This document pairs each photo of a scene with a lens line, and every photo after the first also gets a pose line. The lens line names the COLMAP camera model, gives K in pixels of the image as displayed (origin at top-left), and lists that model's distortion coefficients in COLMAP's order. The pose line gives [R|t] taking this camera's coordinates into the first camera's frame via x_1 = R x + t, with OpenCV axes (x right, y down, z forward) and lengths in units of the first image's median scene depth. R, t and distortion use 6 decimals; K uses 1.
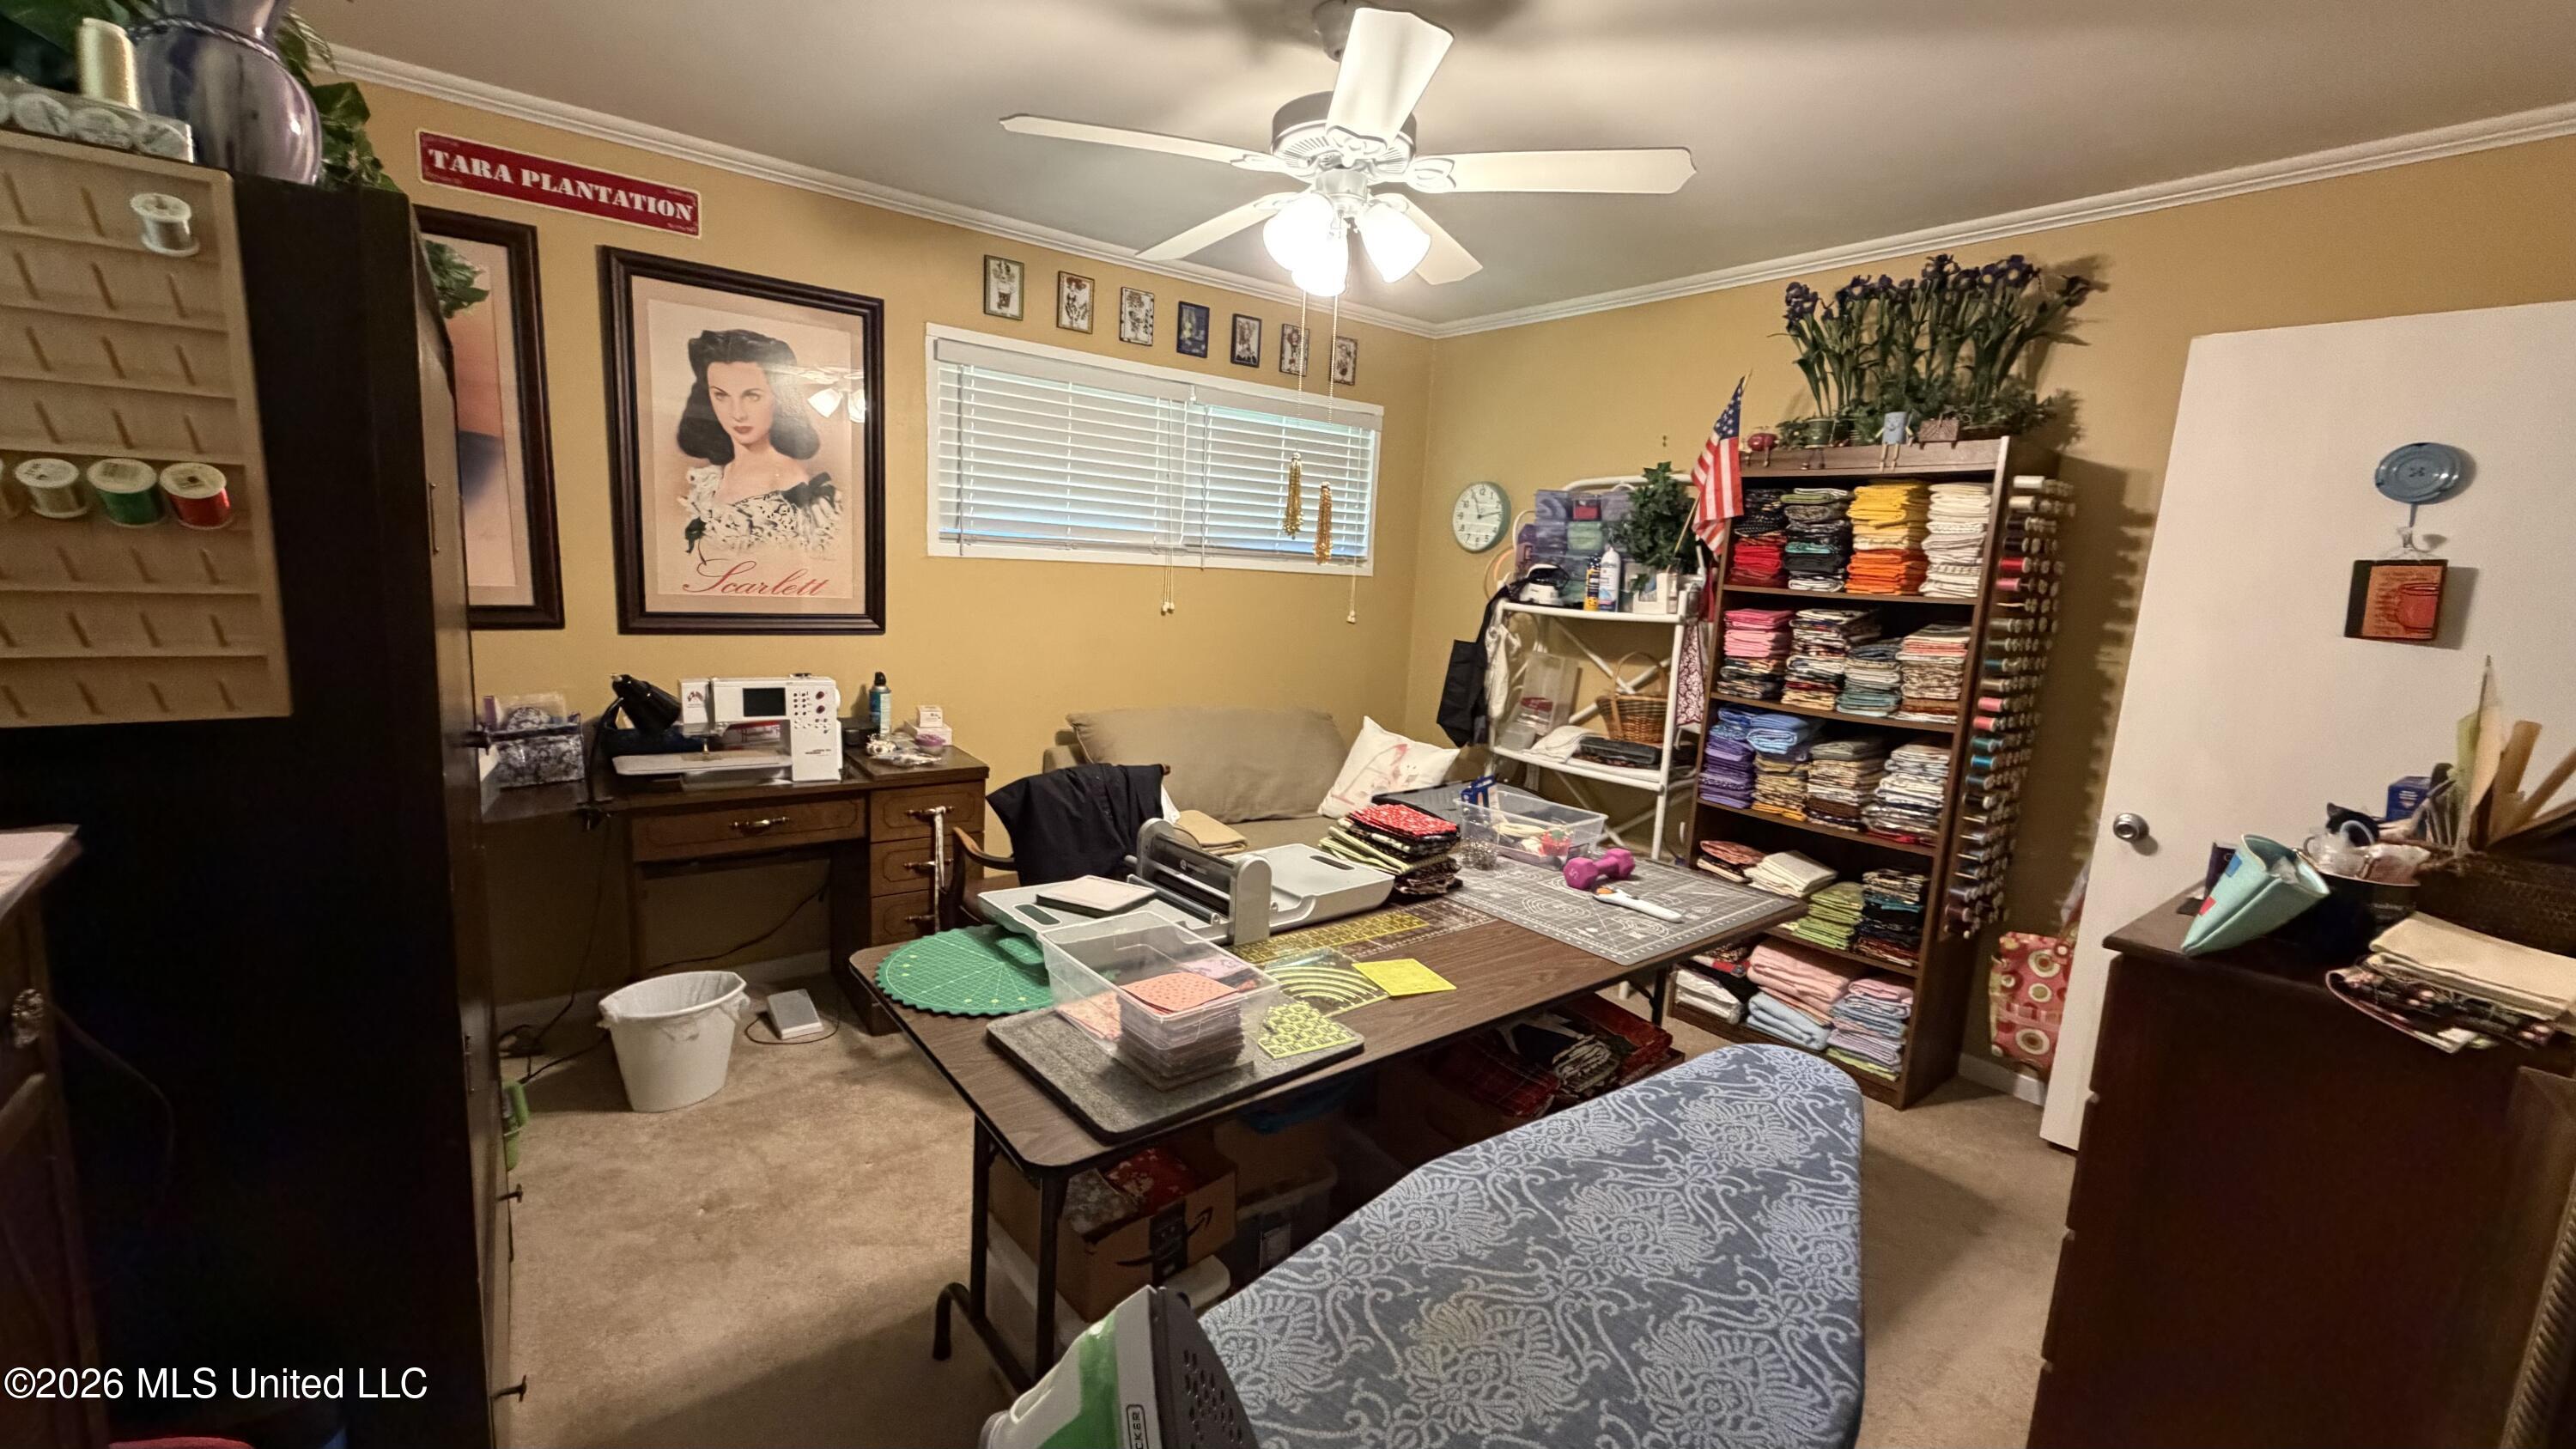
lens RADIAL K [[1025.3, 0, 1283.1], [0, 1025.3, 722.8], [0, 0, 1]] dist [-0.000084, -0.000511]
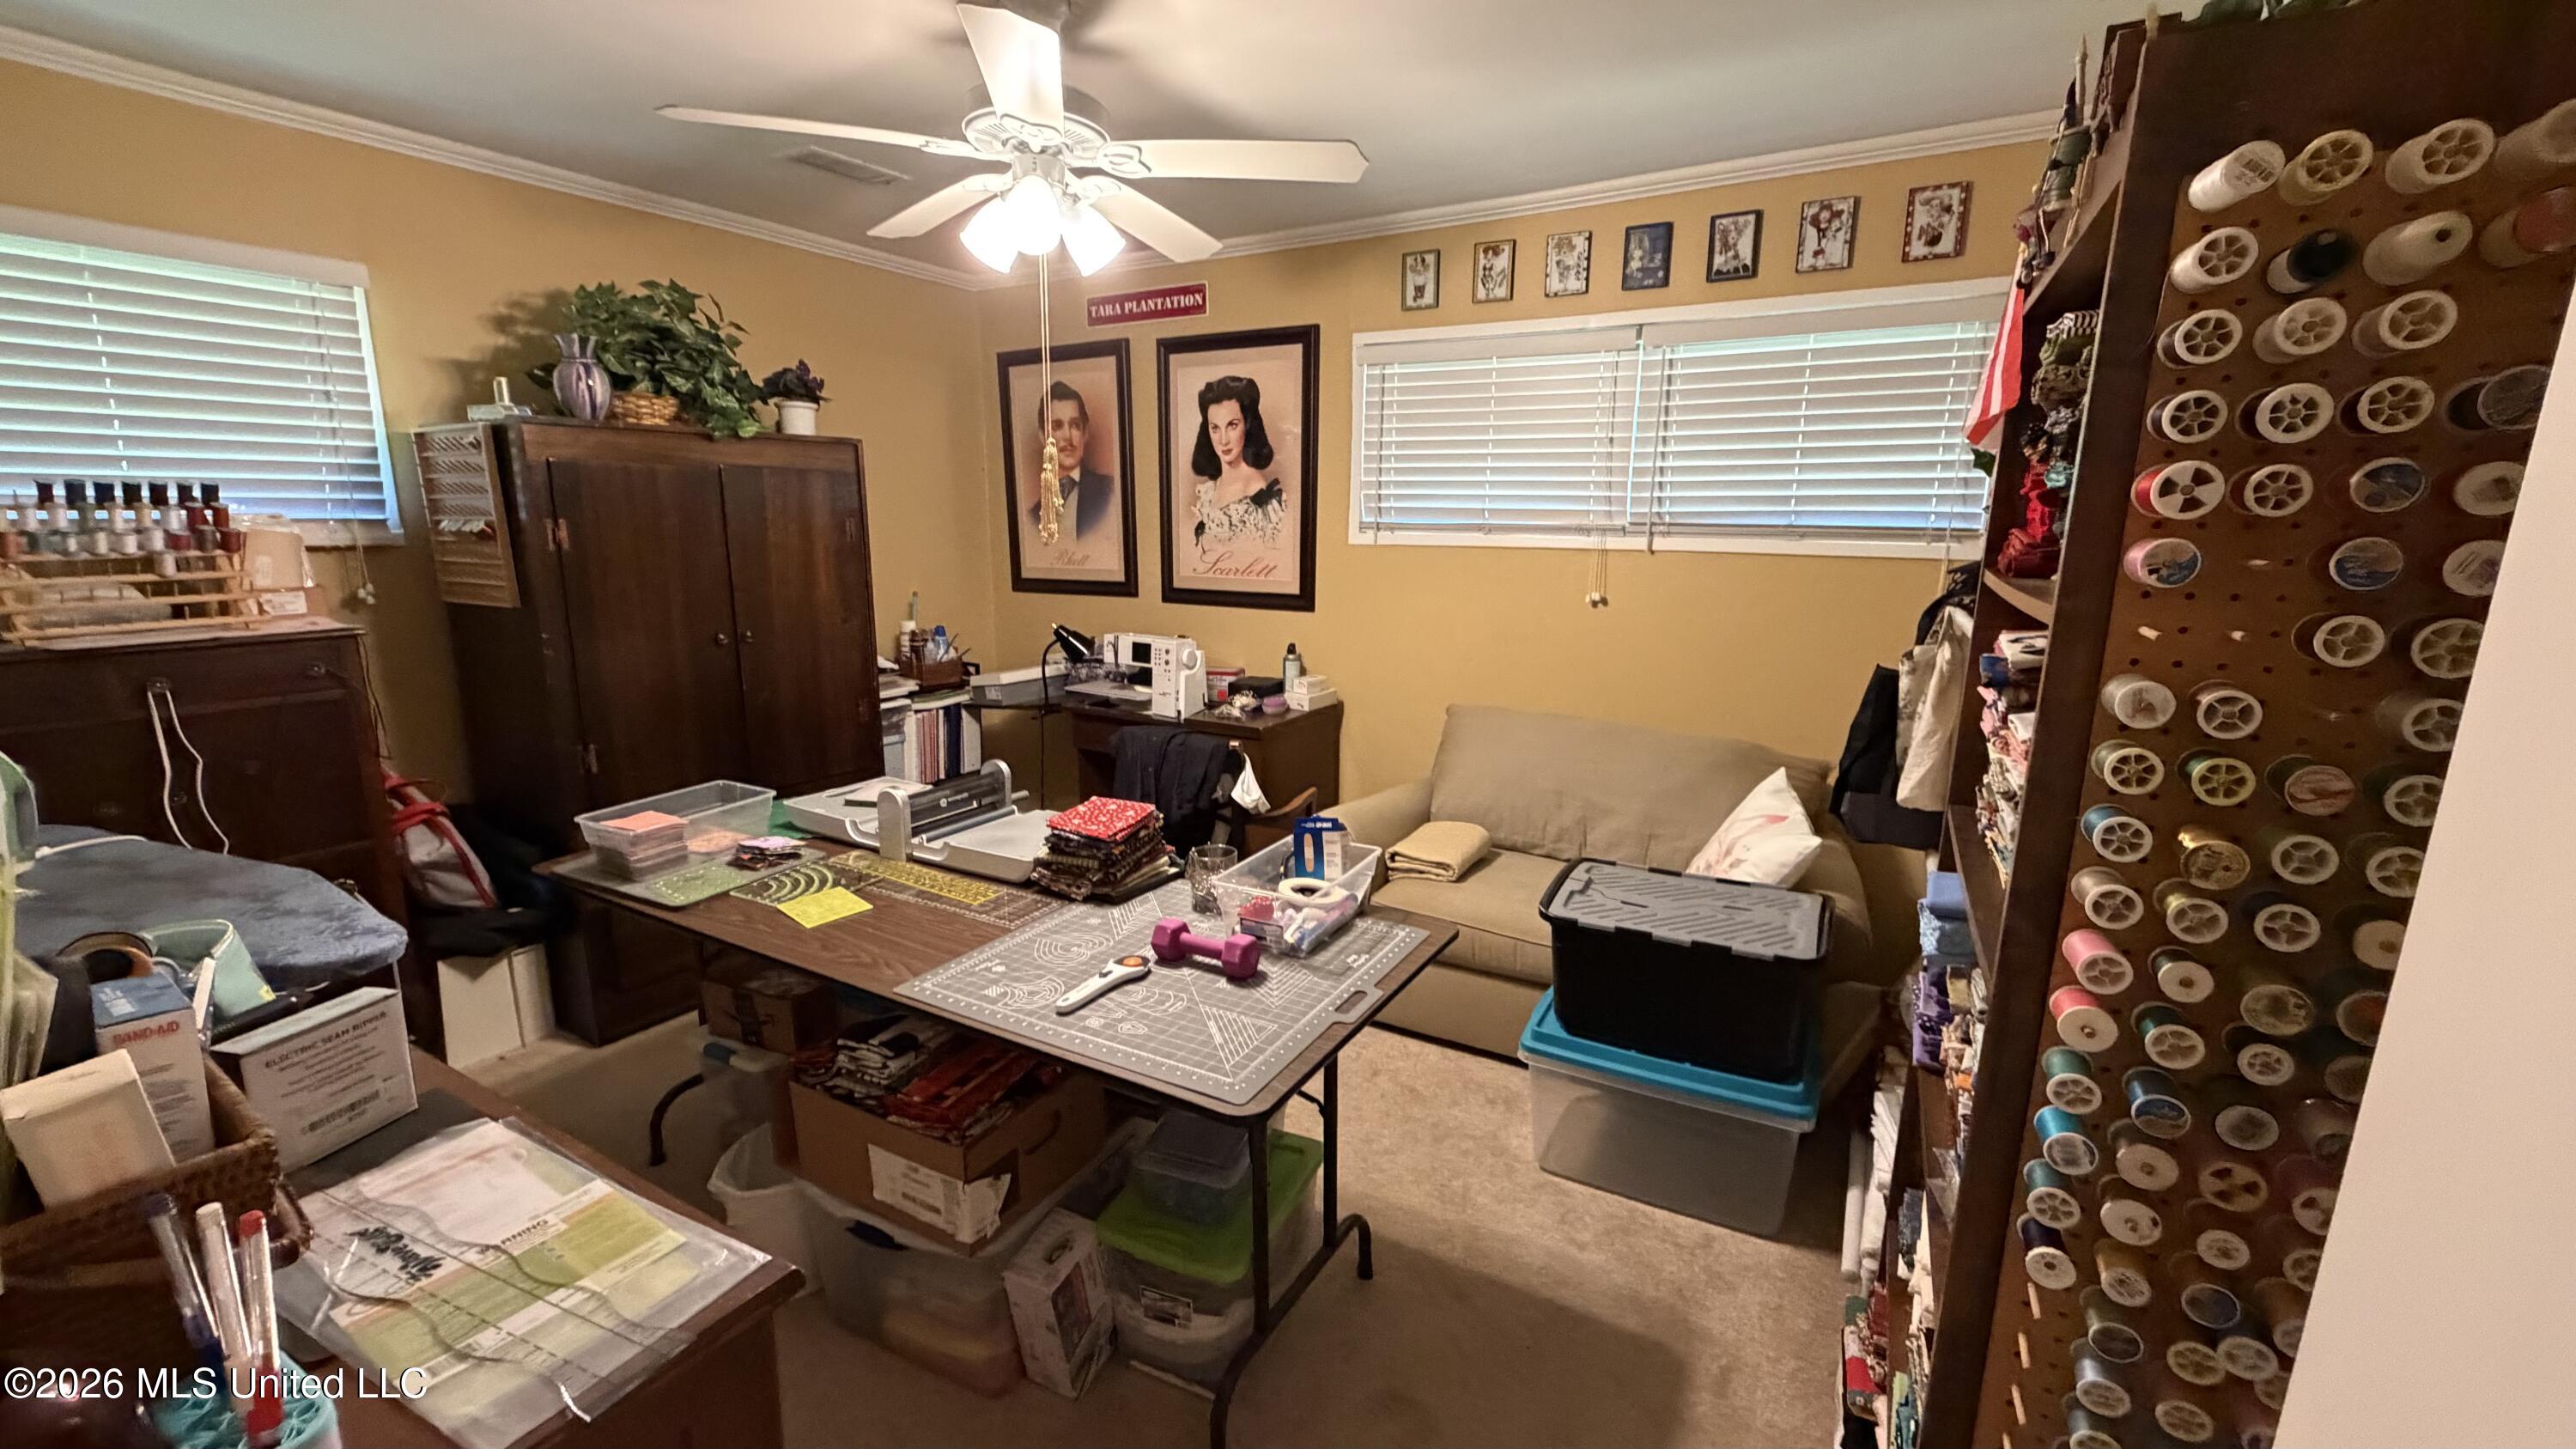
lens RADIAL K [[1025.3, 0, 1287.7], [0, 1025.3, 724.7], [0, 0, 1]] dist [-0.000084, -0.000511]
pose [[0.379244, 0.137984, -0.914950, 0.725137], [-0.132465, 0.986730, 0.093903, -0.068794], [0.915766, 0.085587, 0.392489, 0.551595]]
